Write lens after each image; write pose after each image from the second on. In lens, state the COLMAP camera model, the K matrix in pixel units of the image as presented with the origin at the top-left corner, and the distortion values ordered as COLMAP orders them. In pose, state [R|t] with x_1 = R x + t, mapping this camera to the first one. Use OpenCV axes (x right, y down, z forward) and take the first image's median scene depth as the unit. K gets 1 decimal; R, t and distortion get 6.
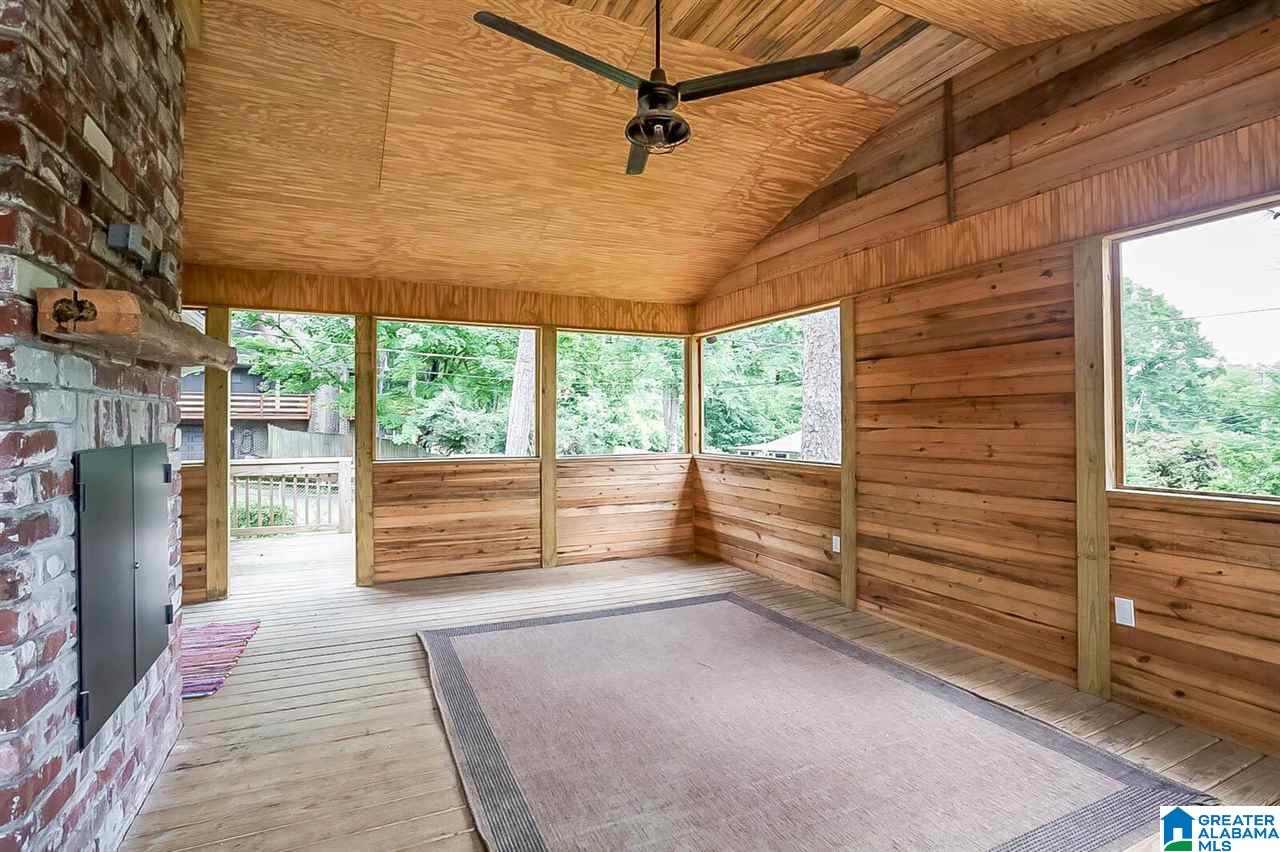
lens RADIAL K [[642.8, 0, 647.1], [0, 642.8, 422.7], [0, 0, 1]] dist [-0.058086, 0.026742]
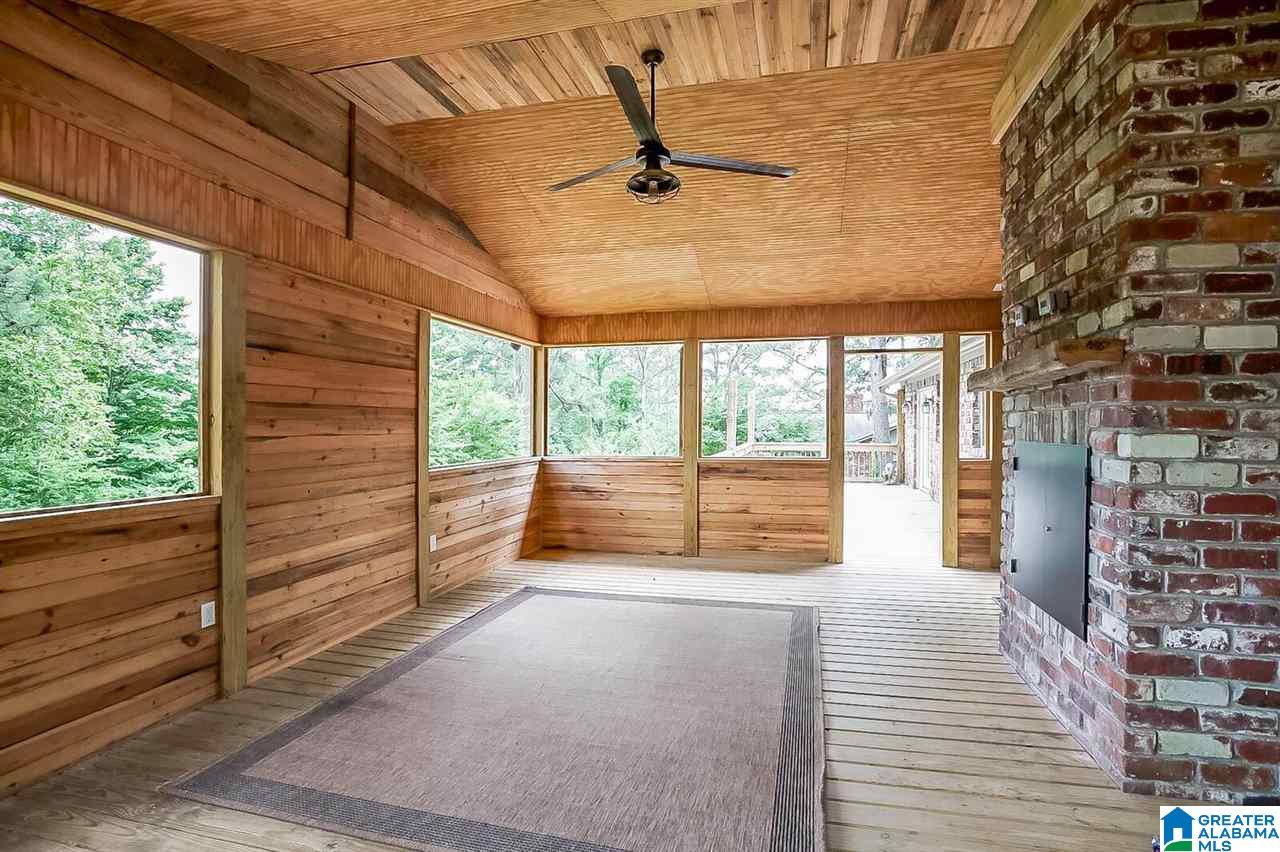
lens RADIAL K [[642.8, 0, 647.1], [0, 642.8, 422.7], [0, 0, 1]] dist [-0.058086, 0.026742]
pose [[-0.776045, -0.003156, 0.630669, -0.514015], [-0.008074, 0.999955, -0.004931, -0.009099], [-0.630626, -0.008919, -0.776036, 1.355785]]
